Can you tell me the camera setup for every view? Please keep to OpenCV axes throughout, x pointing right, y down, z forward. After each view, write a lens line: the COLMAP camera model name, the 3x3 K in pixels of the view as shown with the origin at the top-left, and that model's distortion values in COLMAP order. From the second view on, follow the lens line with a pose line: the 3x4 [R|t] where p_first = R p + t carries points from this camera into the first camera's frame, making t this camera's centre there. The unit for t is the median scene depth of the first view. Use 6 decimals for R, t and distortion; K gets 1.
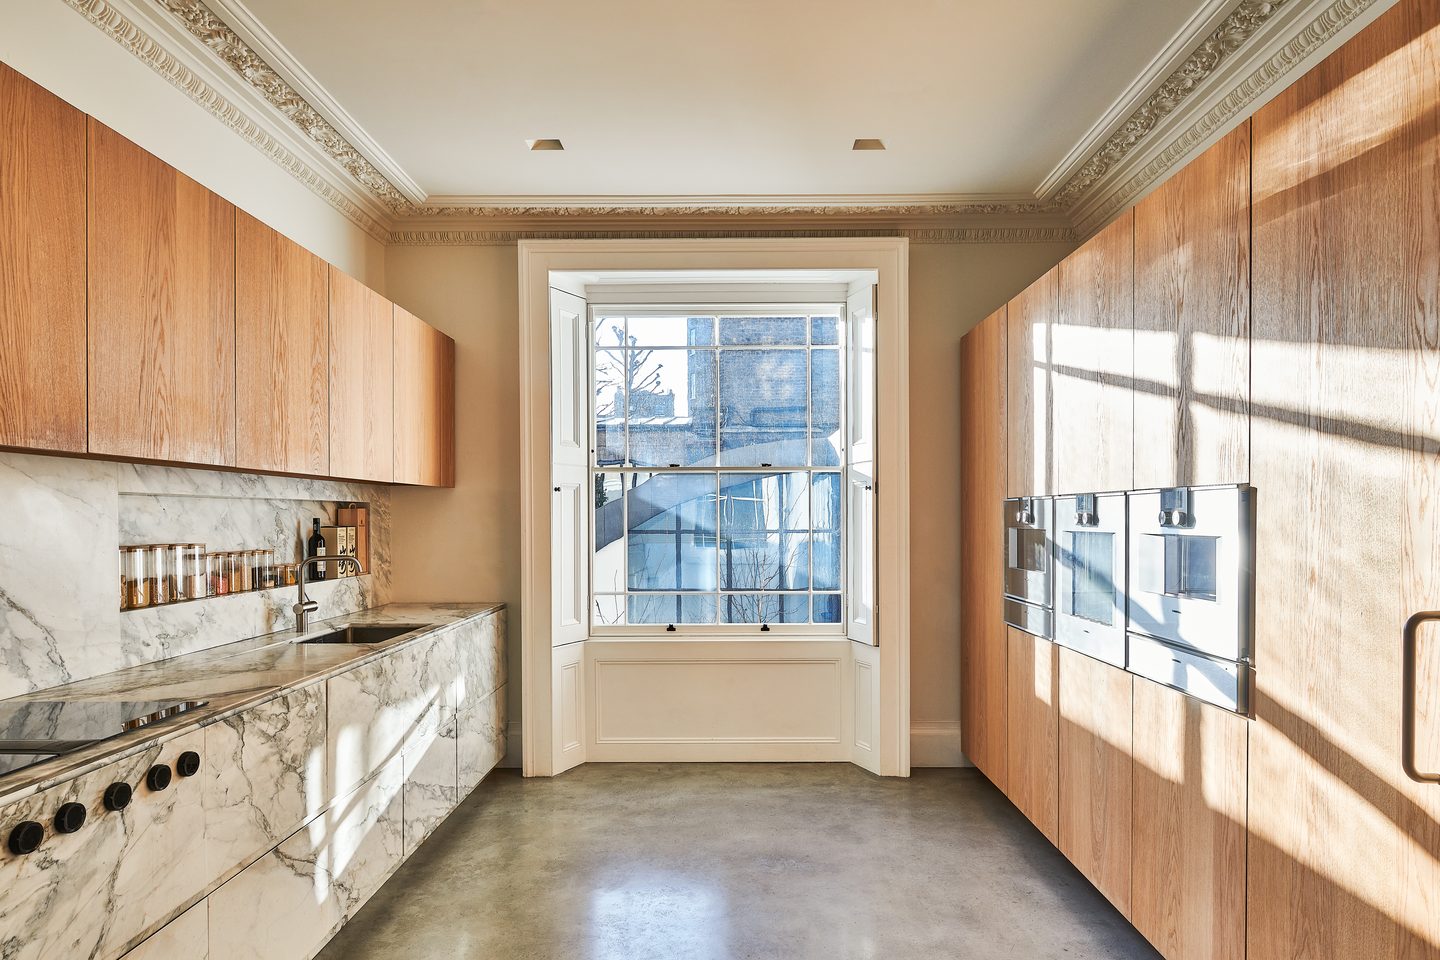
lens RADIAL K [[817.1, 0, 726.3], [0, 817.1, 522.8], [0, 0, 1]] dist [-0.005870, -0.002060]
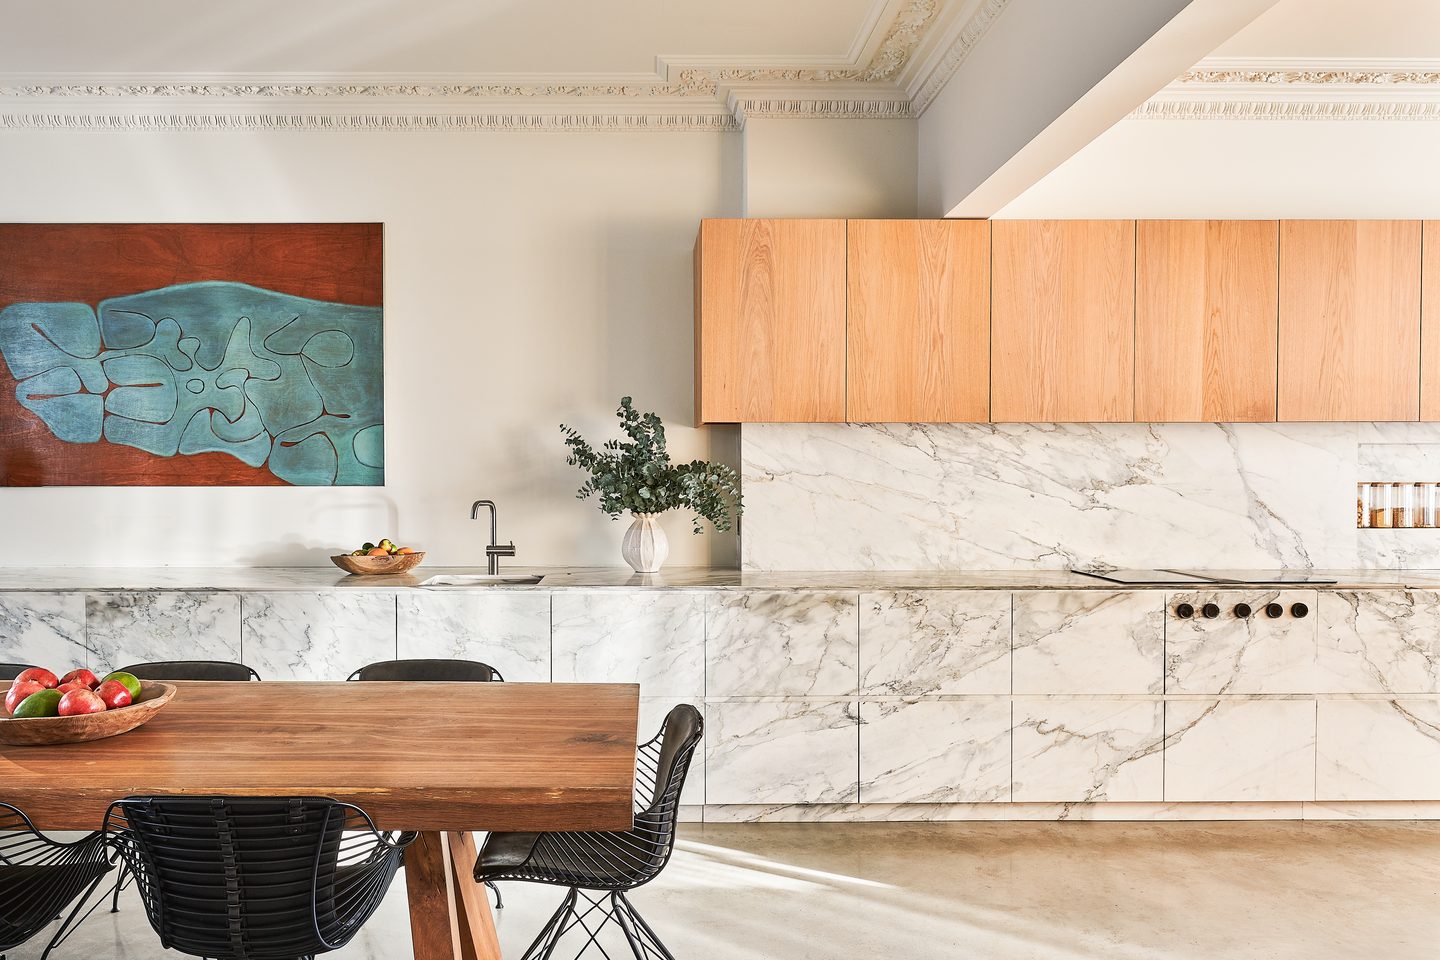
lens RADIAL K [[712.1, 0, 720.0], [0, 712.1, 480.0], [0, 0, 1]] dist [-0.002227, -0.000423]
pose [[0.001573, 0.020717, -0.999784, 0.615607], [-0.006760, 0.999763, 0.020706, 0.010104], [0.999976, 0.006726, 0.001713, -0.137120]]
